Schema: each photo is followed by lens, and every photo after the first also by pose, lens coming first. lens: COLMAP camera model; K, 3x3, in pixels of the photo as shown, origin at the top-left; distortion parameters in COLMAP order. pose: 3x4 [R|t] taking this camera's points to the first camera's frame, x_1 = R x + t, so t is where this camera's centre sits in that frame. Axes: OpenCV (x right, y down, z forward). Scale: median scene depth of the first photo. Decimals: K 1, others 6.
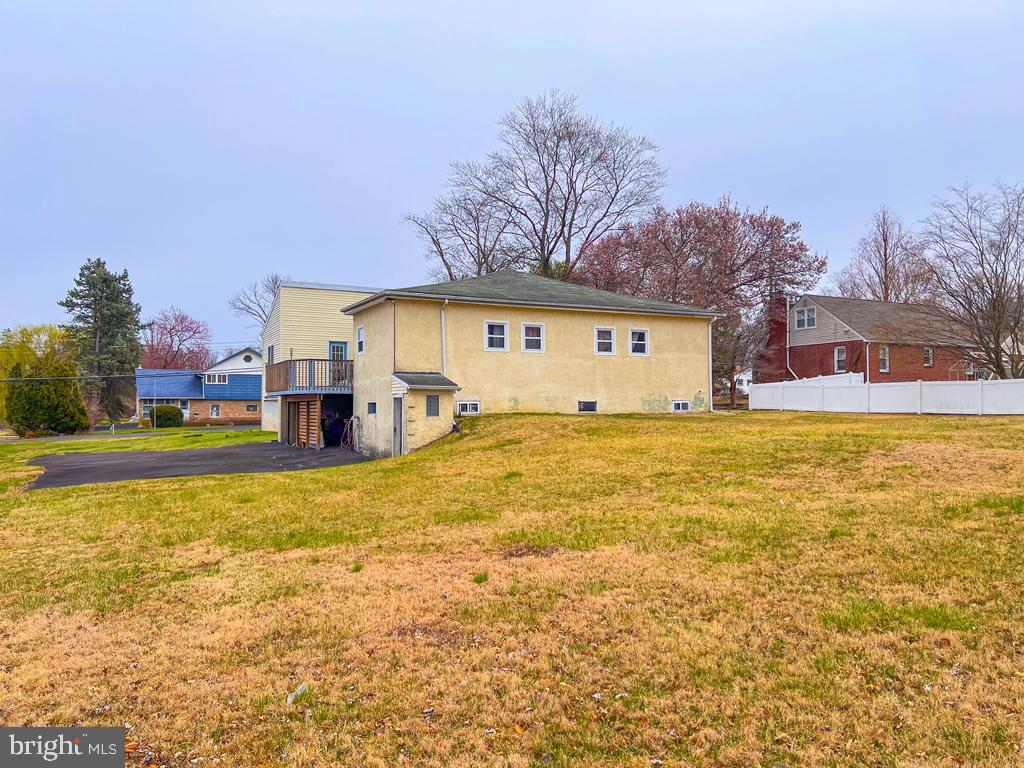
lens RADIAL K [[770.8, 0, 512.0], [0, 770.8, 384.0], [0, 0, 1]] dist [0.069119, -0.077834]
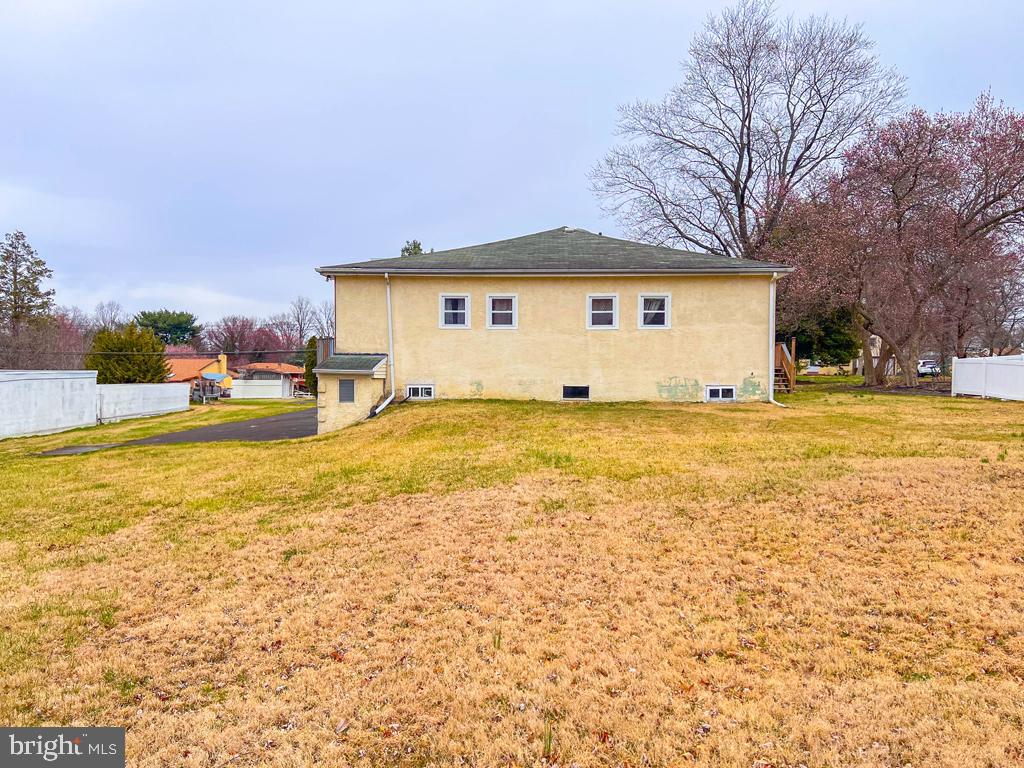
lens RADIAL K [[770.8, 0, 512.0], [0, 770.8, 384.0], [0, 0, 1]] dist [0.069119, -0.077834]
pose [[0.867593, 0.005077, -0.497249, 0.451224], [0.004922, 0.999811, 0.018796, 0.004525], [0.497250, -0.018755, 0.867404, 0.251187]]
